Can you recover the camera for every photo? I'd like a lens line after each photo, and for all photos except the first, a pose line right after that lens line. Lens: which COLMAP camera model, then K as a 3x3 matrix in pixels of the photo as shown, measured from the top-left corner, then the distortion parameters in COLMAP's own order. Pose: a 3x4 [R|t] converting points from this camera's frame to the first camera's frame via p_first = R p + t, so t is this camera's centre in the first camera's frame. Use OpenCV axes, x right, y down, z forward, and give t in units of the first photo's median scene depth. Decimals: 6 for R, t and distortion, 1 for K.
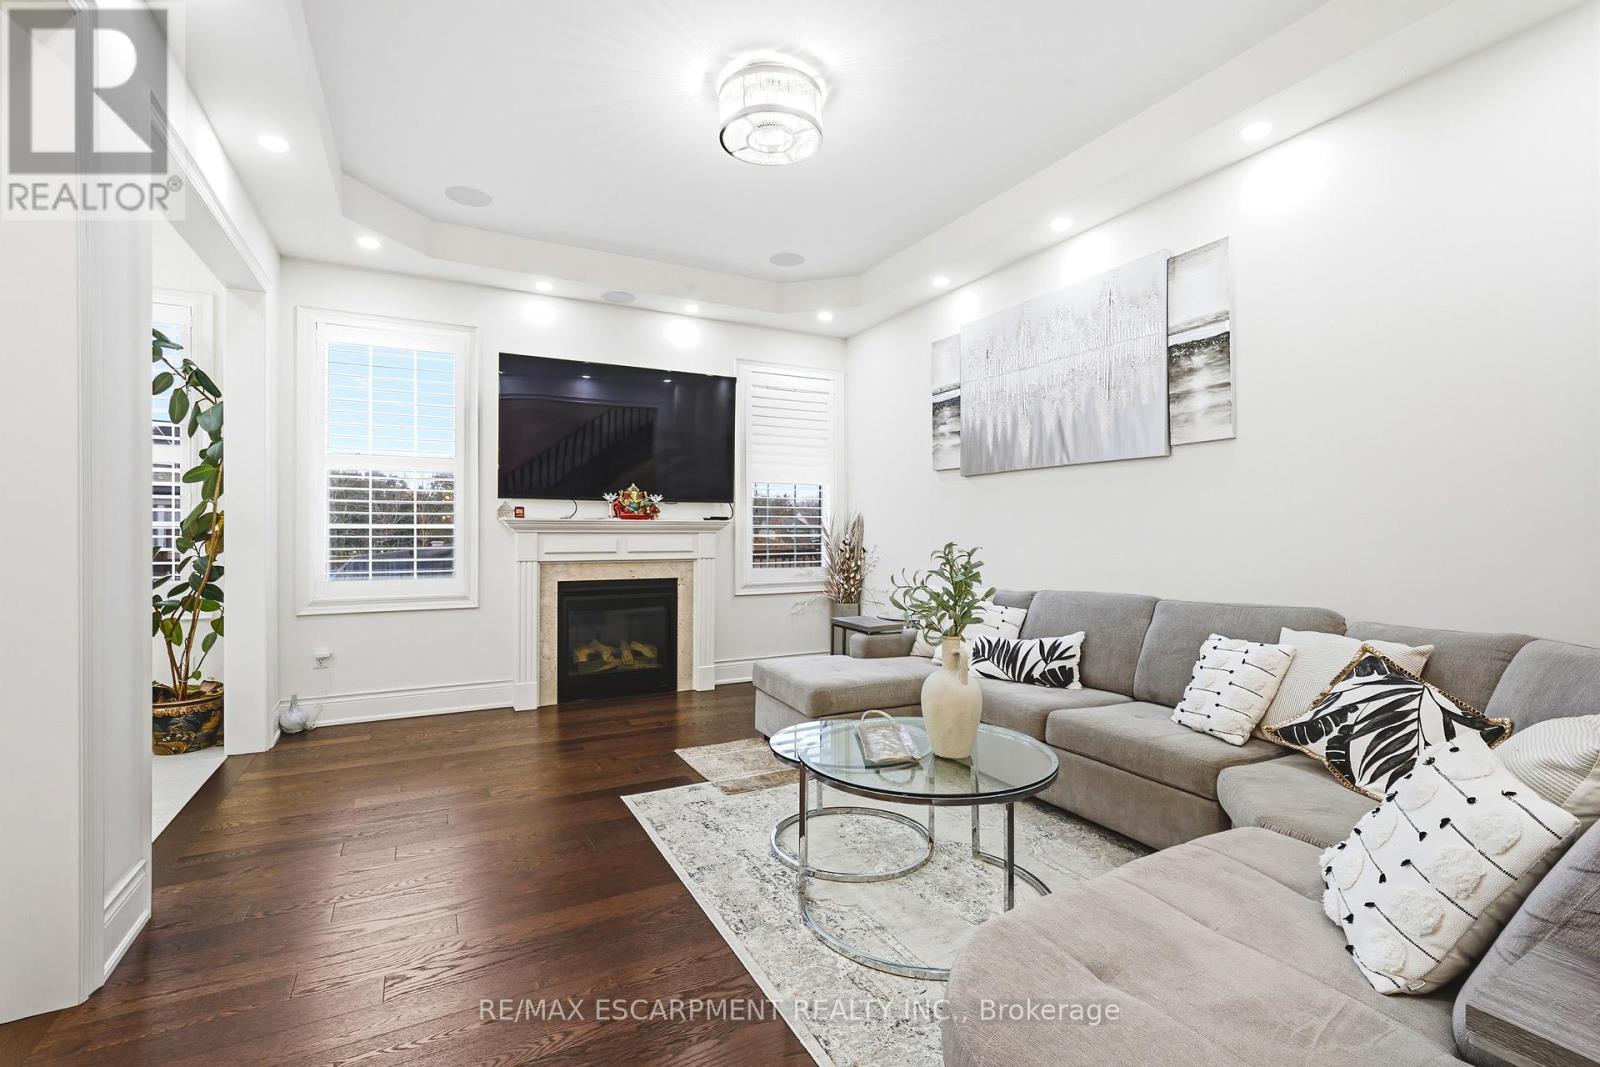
lens RADIAL K [[722.3, 0, 801.2], [0, 722.3, 525.5], [0, 0, 1]] dist [-0.003525, -0.000152]
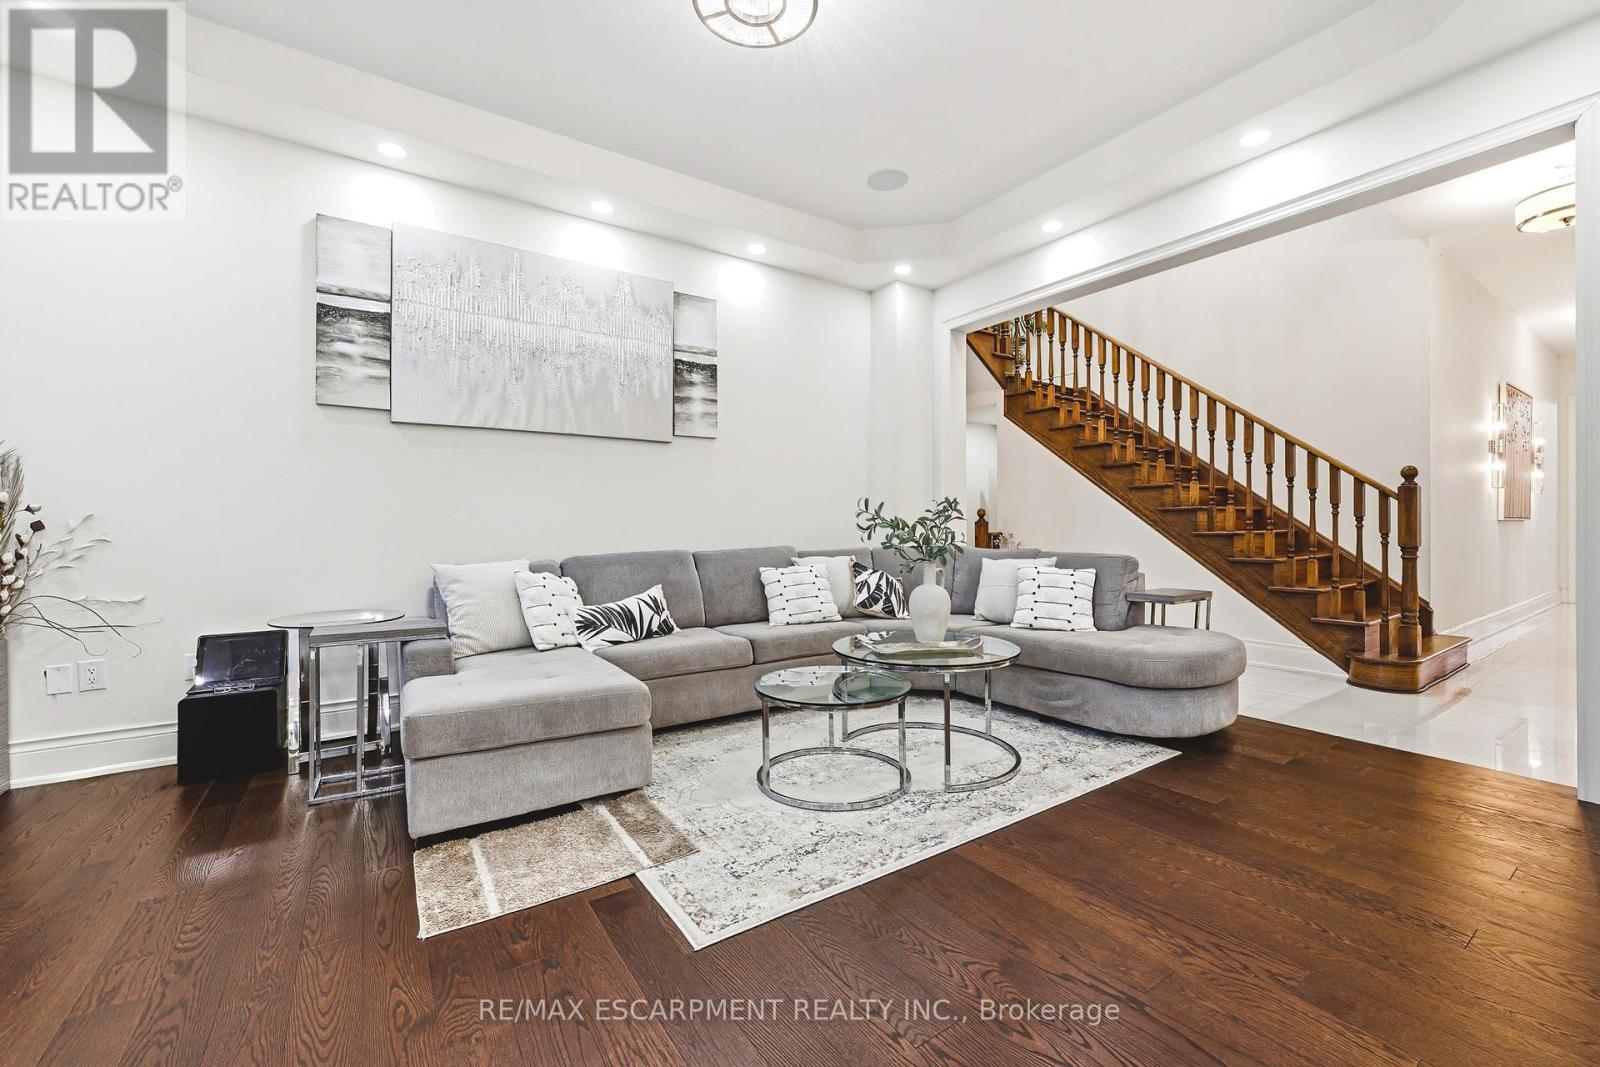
lens RADIAL K [[656.3, 0, 802.9], [0, 656.3, 525.1], [0, 0, 1]] dist [-0.001483, 0.000001]
pose [[-0.114210, 0.000998, 0.993456, -0.624281], [-0.004510, 0.999989, -0.001523, 0.047331], [-0.993446, -0.004654, -0.114204, 0.813829]]
